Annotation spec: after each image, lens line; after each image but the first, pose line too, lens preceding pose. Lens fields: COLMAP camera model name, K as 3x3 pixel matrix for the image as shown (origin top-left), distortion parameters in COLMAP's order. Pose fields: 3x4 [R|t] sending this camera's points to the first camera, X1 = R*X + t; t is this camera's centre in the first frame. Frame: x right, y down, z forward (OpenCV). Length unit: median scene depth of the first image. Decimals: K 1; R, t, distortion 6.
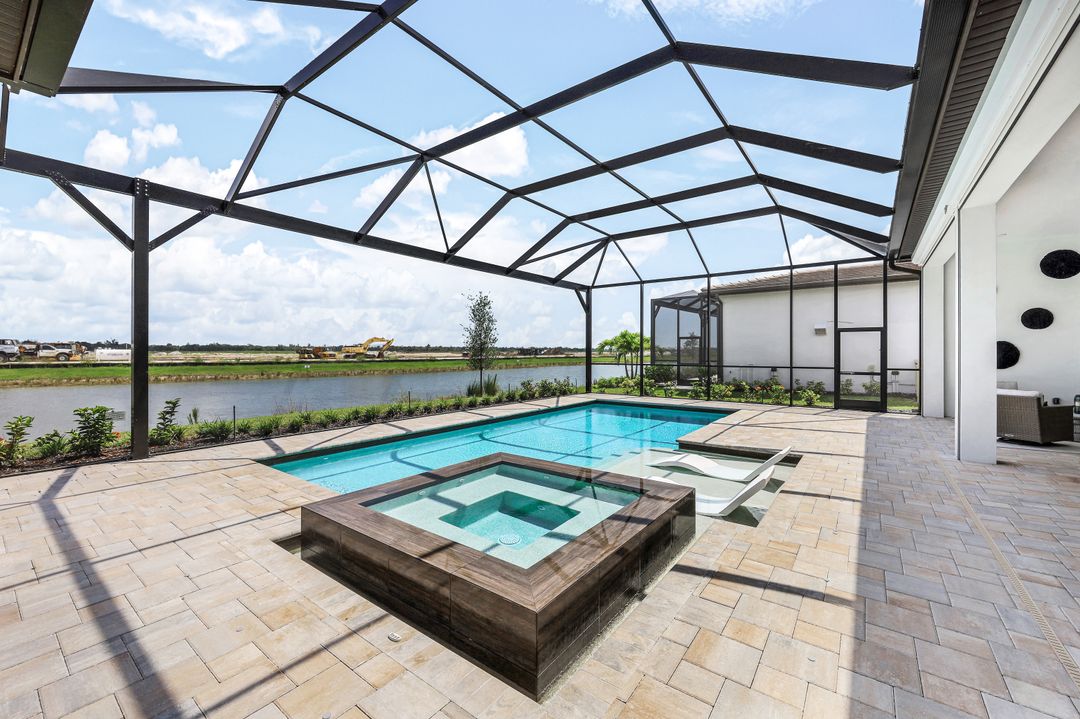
lens RADIAL K [[448.4, 0, 538.0], [0, 448.4, 354.6], [0, 0, 1]] dist [0.007338, -0.000181]
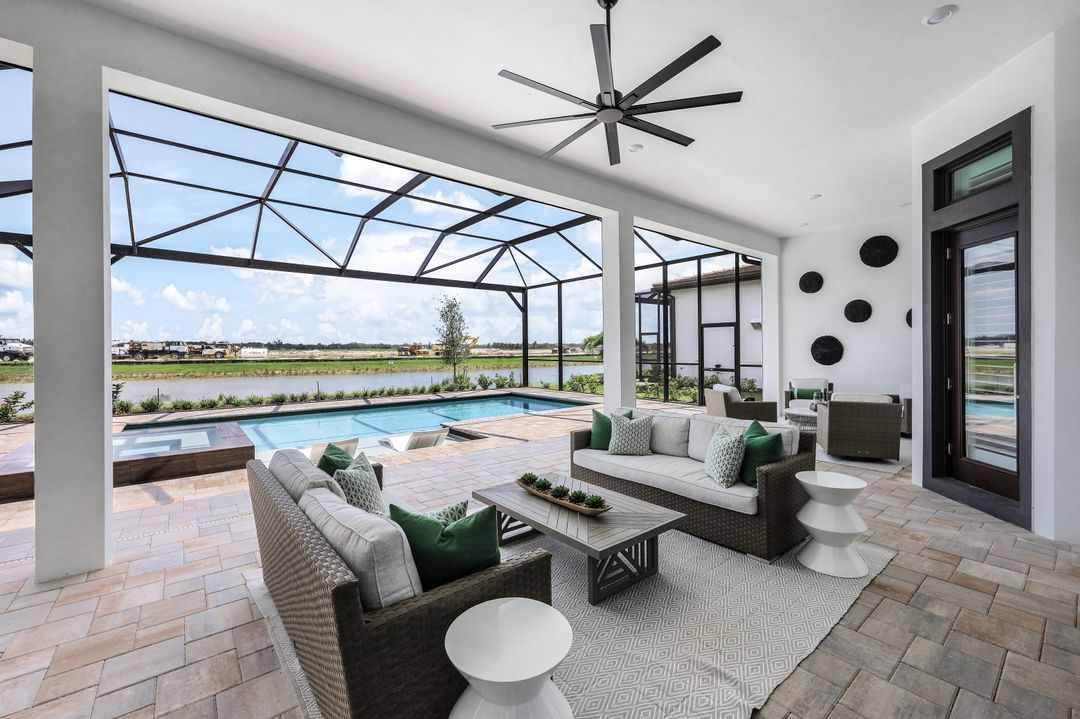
lens RADIAL K [[448.4, 0, 528.6], [0, 448.4, 357.0], [0, 0, 1]] dist [0.007338, -0.000181]
pose [[0.967579, -0.000434, -0.252570, 0.394623], [0.003435, 0.999929, 0.011440, 0.001004], [0.252547, -0.011937, 0.967511, -0.033680]]
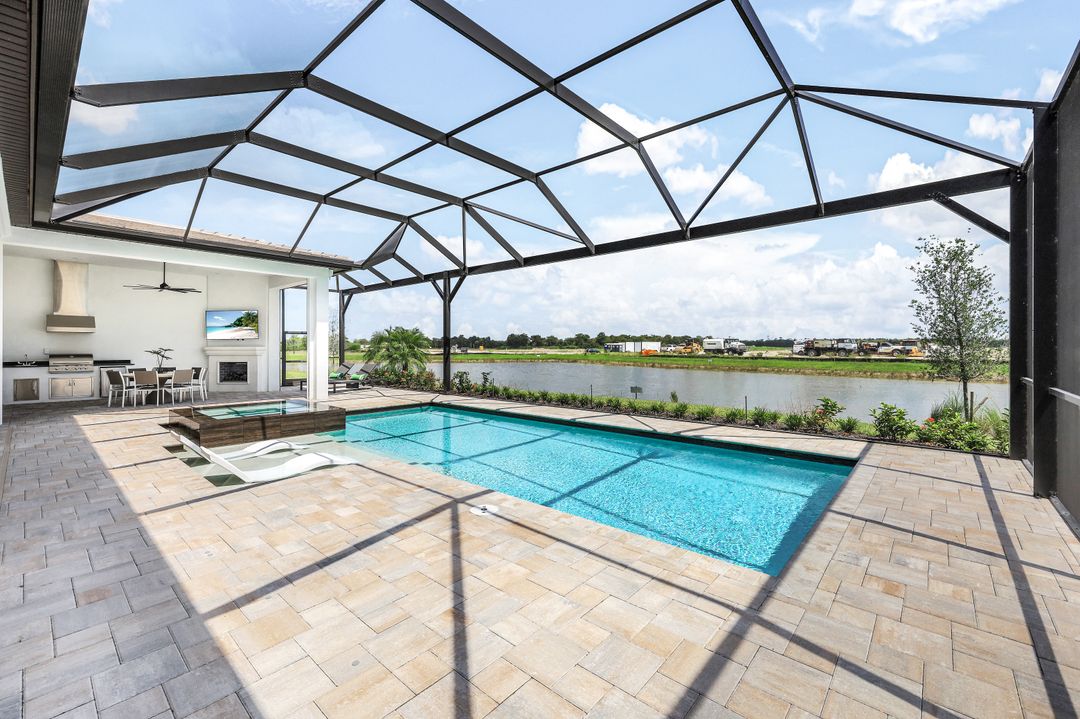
lens RADIAL K [[448.4, 0, 548.4], [0, 448.4, 352.2], [0, 0, 1]] dist [0.007338, -0.000181]
pose [[-0.069665, 0.008729, -0.997532, 0.526456], [-0.007270, 0.999931, 0.009258, -0.000991], [0.997544, 0.007897, -0.069597, 0.645810]]
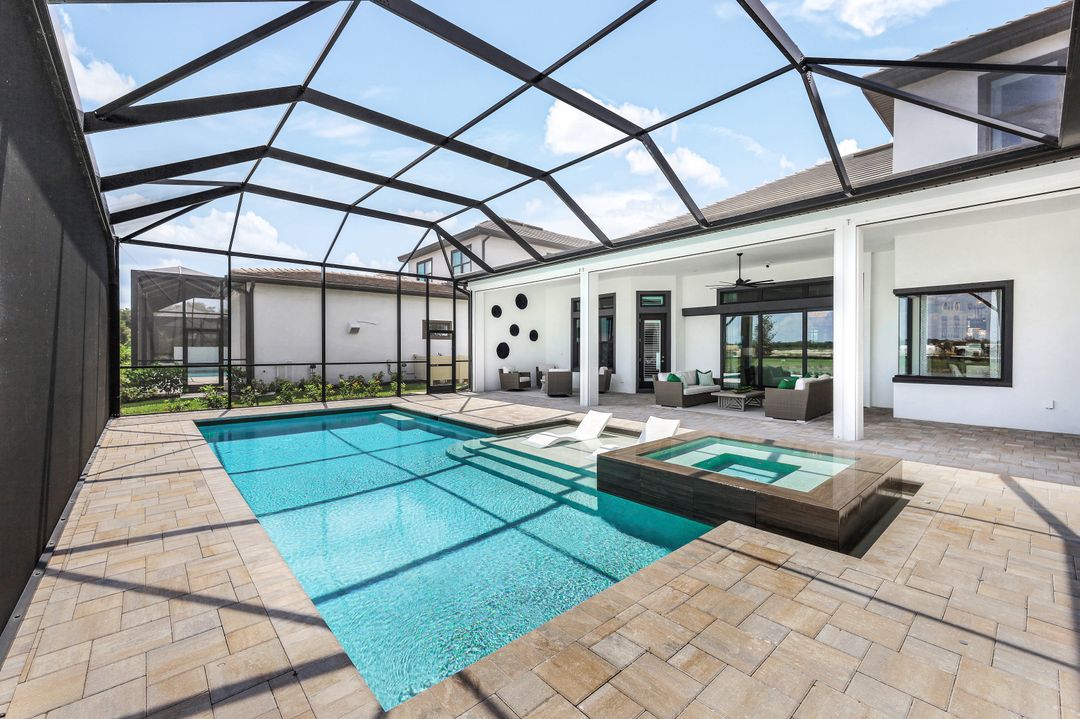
lens RADIAL K [[448.4, 0, 541.3], [0, 448.4, 352.1], [0, 0, 1]] dist [0.007338, -0.000181]
pose [[0.168965, -0.005372, 0.985607, -0.365332], [0.007295, 0.999965, 0.004200, 0.000548], [-0.985595, 0.006480, 0.168998, 0.342217]]
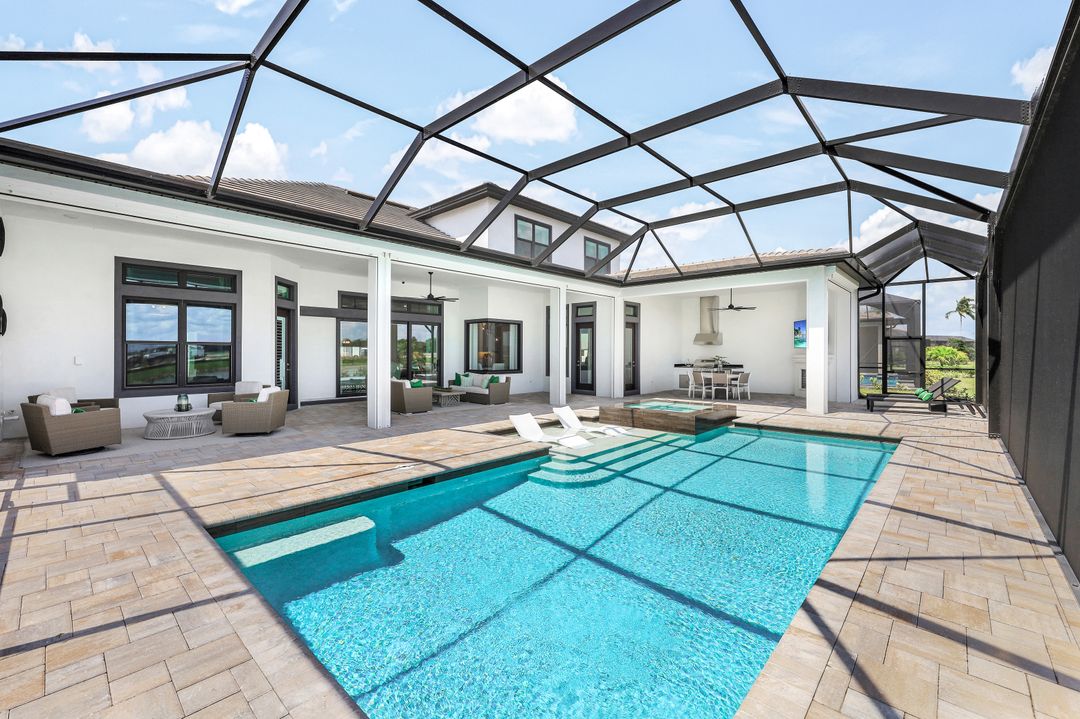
lens RADIAL K [[448.4, 0, 523.3], [0, 448.4, 351.4], [0, 0, 1]] dist [0.007338, -0.000181]
pose [[-0.993196, -0.003330, 0.116405, 0.125136], [-0.003010, 0.999991, 0.002926, -0.007260], [-0.116414, 0.002556, -0.993198, 0.959654]]
